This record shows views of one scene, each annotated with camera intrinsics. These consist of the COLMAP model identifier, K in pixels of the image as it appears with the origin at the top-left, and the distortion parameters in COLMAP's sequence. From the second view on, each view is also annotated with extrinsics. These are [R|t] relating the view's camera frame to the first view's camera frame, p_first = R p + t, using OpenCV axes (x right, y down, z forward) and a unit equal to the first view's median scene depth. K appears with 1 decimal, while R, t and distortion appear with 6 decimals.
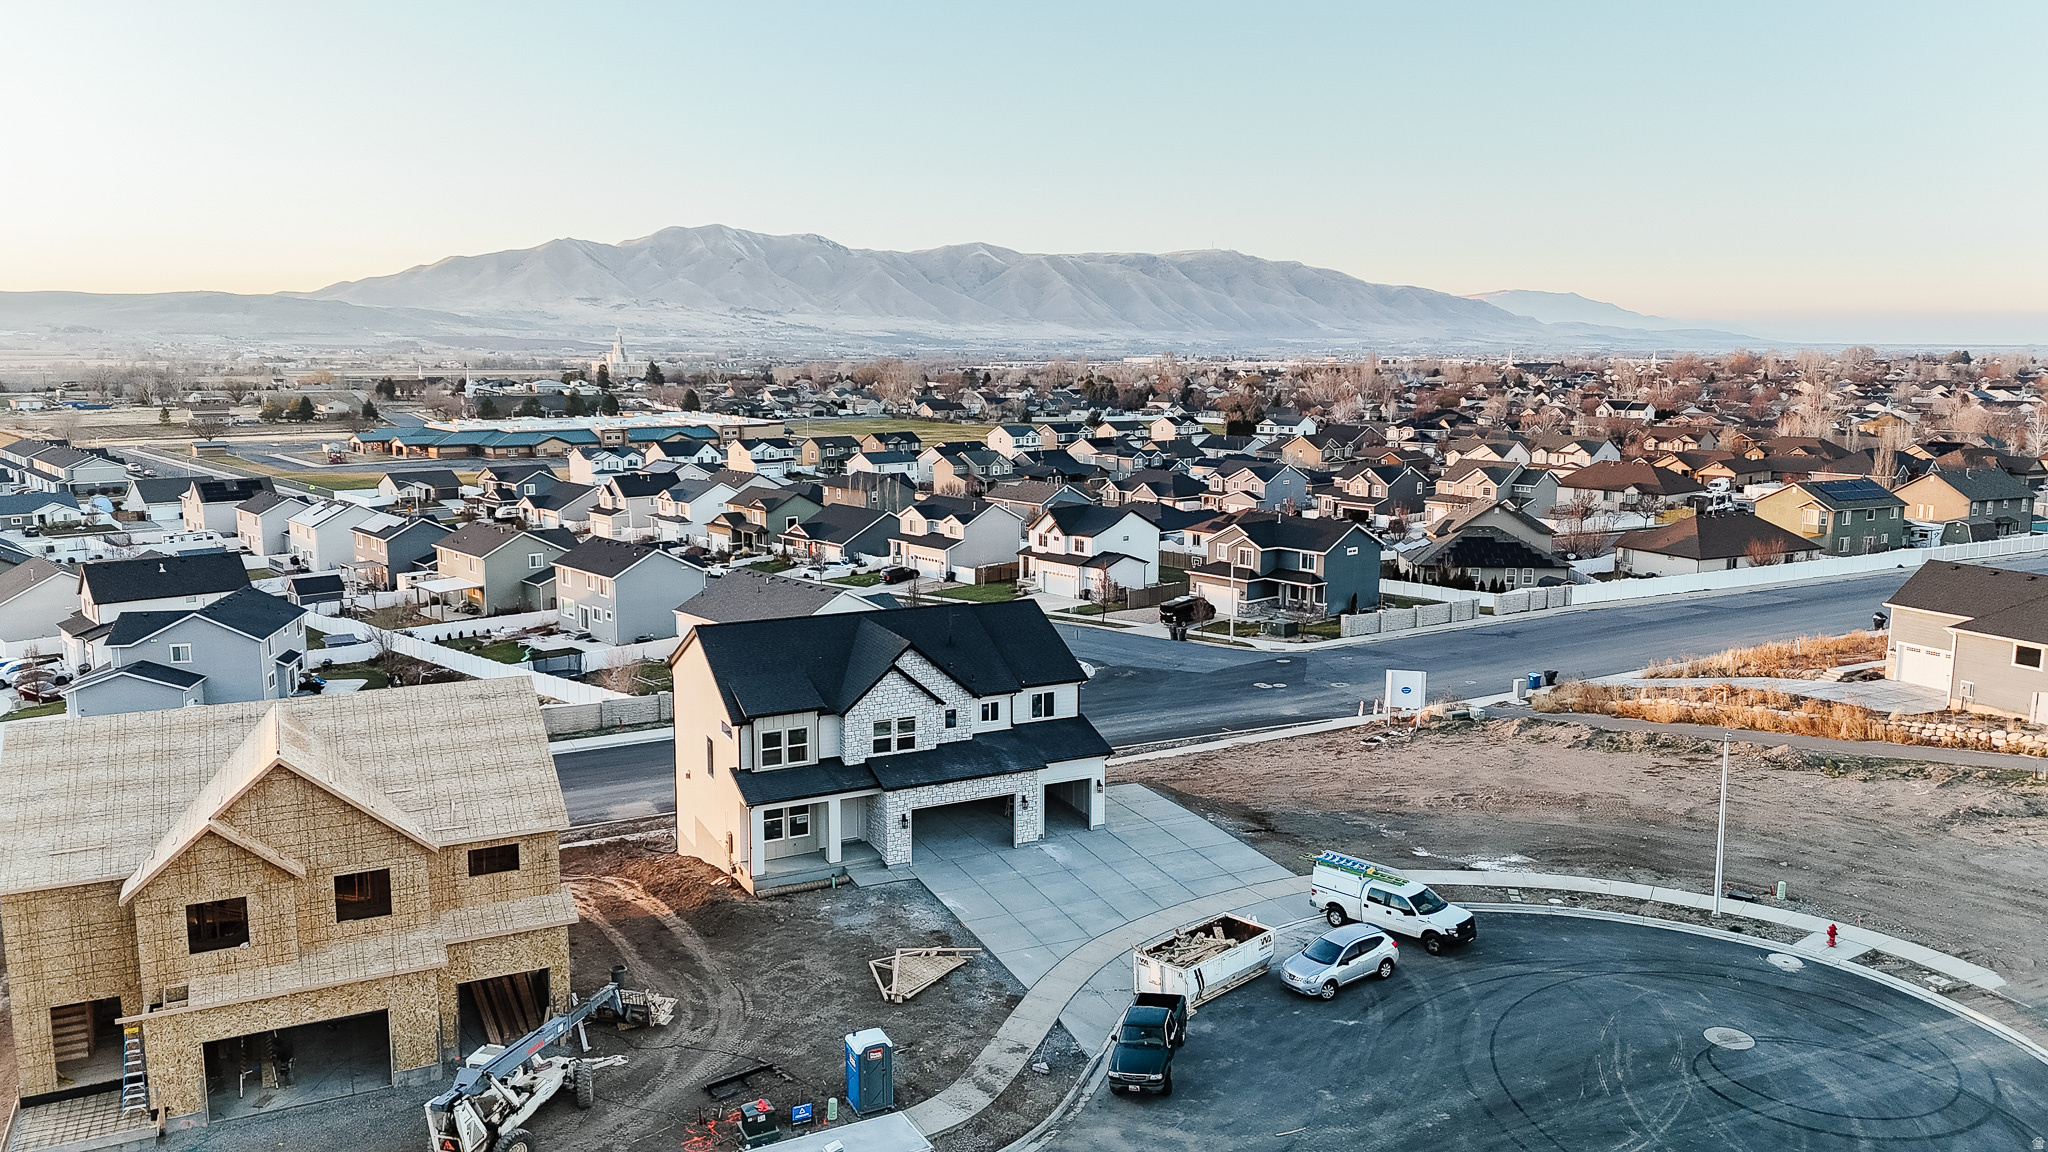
lens RADIAL K [[1478.0, 0, 1024.0], [0, 1478.0, 576.0], [0, 0, 1]] dist [0.153266, -0.257892]
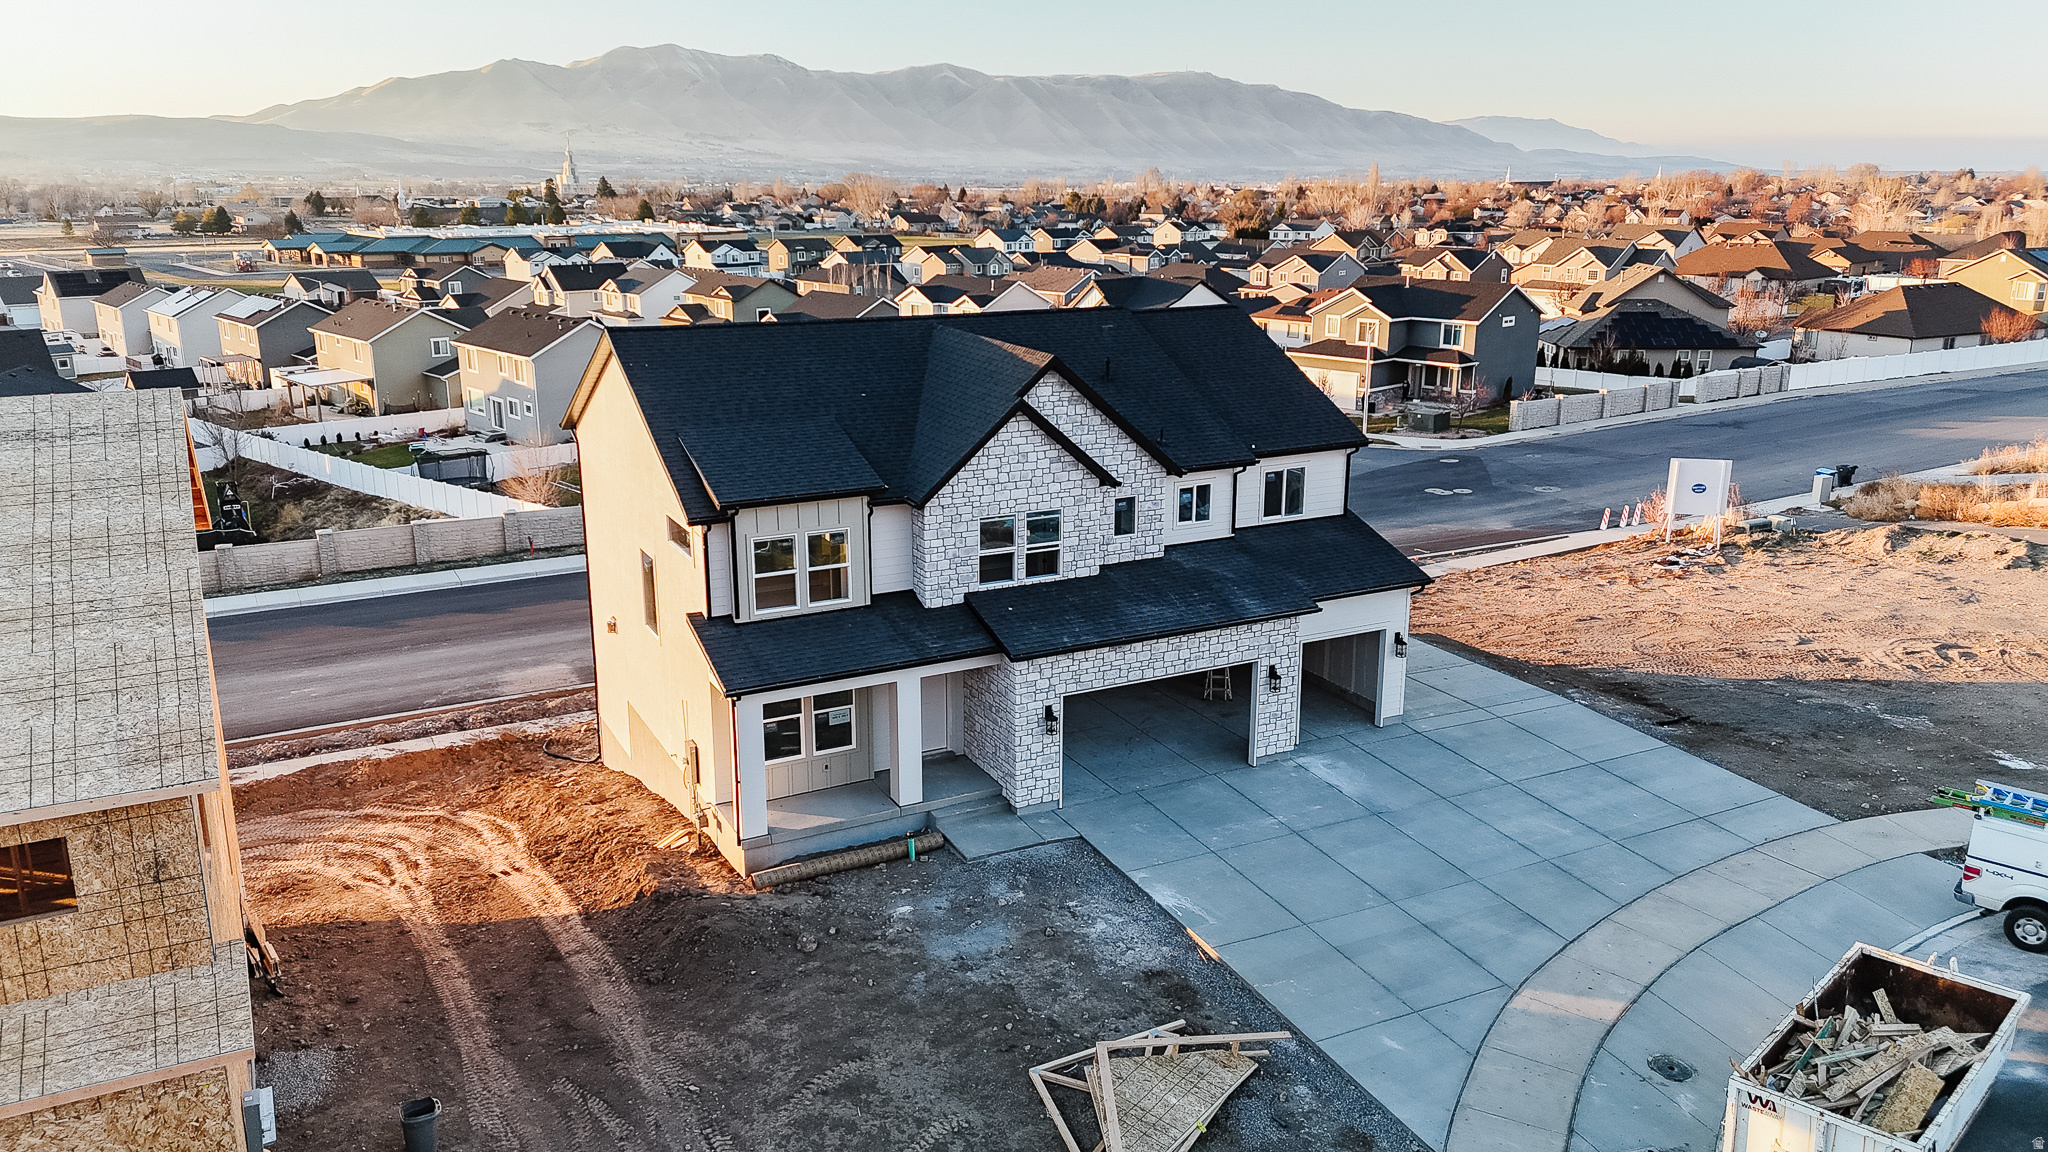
lens RADIAL K [[1490.6, 0, 1022.6], [0, 1490.6, 565.5], [0, 0, 1]] dist [0.107165, -0.126896]
pose [[0.999800, -0.006703, 0.018821, -0.093787], [0.004768, 0.994867, 0.101084, 0.061795], [-0.019402, -0.100974, 0.994700, 0.493377]]
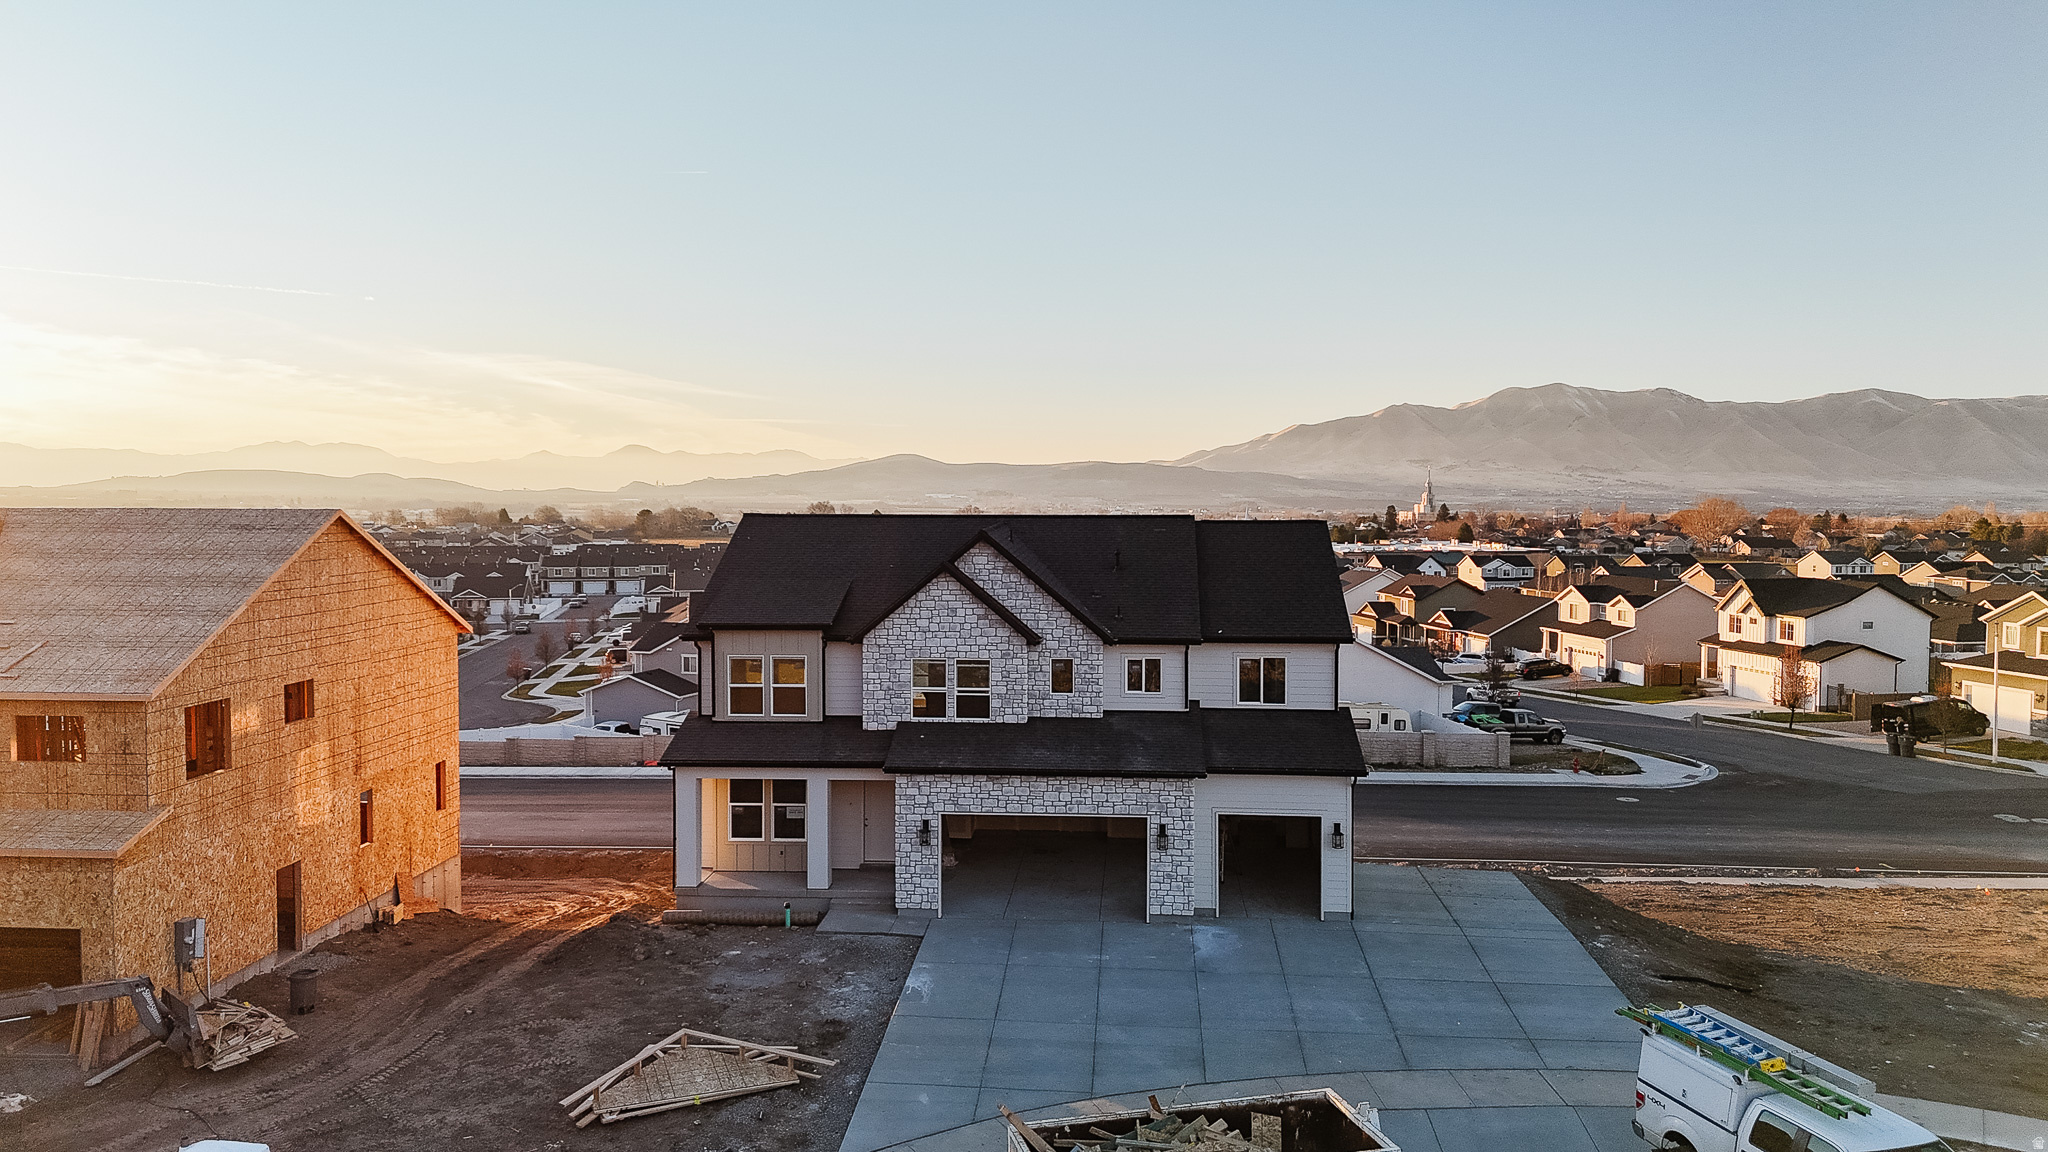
lens RADIAL K [[1491.7, 0, 1020.1], [0, 1491.7, 541.6], [0, 0, 1]] dist [0.083436, -0.085969]
pose [[0.858235, 0.015119, -0.513034, 0.230930], [-0.081054, 0.991016, -0.106387, 0.107526], [0.506816, 0.132888, 0.851750, 0.492896]]
